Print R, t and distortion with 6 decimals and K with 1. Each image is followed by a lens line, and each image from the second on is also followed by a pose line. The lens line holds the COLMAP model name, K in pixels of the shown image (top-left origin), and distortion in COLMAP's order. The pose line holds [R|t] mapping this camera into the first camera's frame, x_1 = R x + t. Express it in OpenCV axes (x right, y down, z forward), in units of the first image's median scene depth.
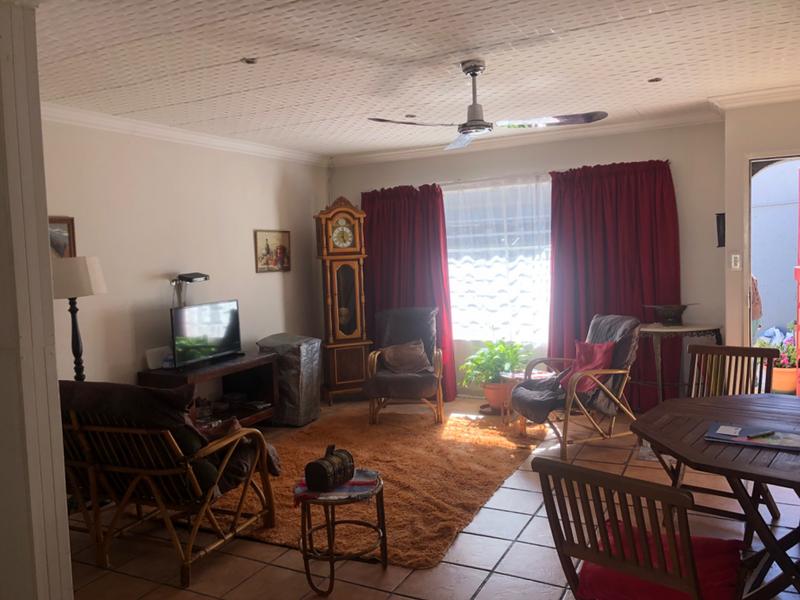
lens RADIAL K [[657.9, 0, 404.4], [0, 657.9, 295.6], [0, 0, 1]] dist [0.063527, -0.053813]
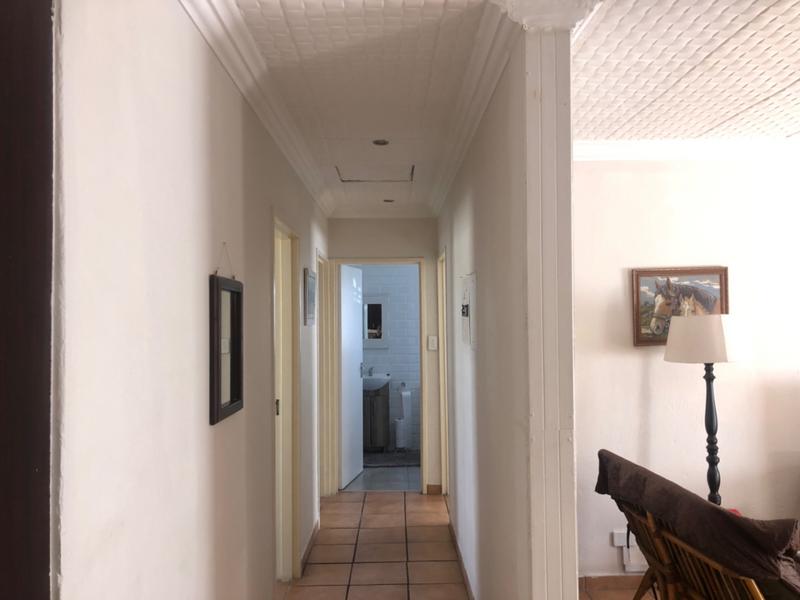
lens RADIAL K [[657.9, 0, 400.6], [0, 657.9, 302.2], [0, 0, 1]] dist [0.063527, -0.053813]
pose [[0.483247, 0.014216, -0.875369, 0.049027], [-0.064104, 0.997759, -0.019185, -0.032032], [0.873134, 0.065385, 0.483075, 0.247104]]
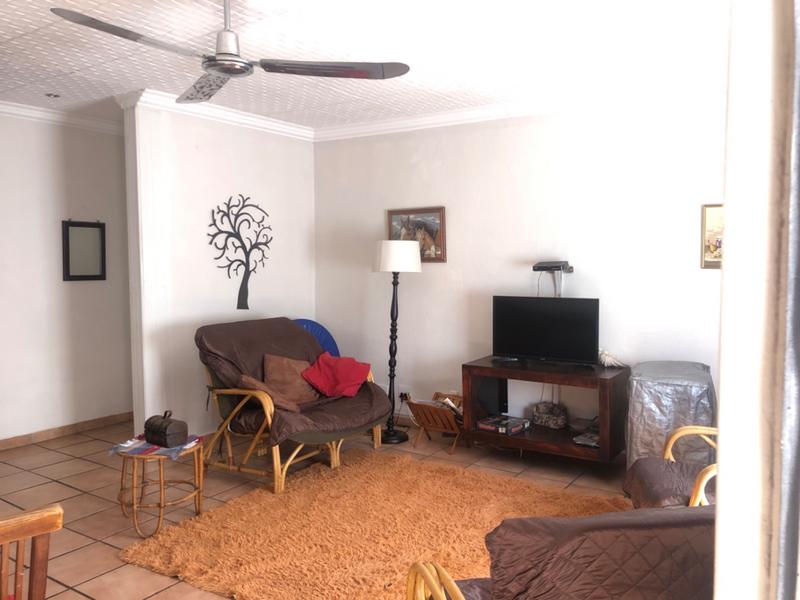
lens RADIAL K [[657.9, 0, 407.7], [0, 657.9, 293.7], [0, 0, 1]] dist [0.063527, -0.053813]
pose [[-0.100750, 0.099958, -0.989878, 0.727029], [-0.064466, 0.992194, 0.106753, -0.092335], [0.992821, 0.074569, -0.093519, 1.140685]]
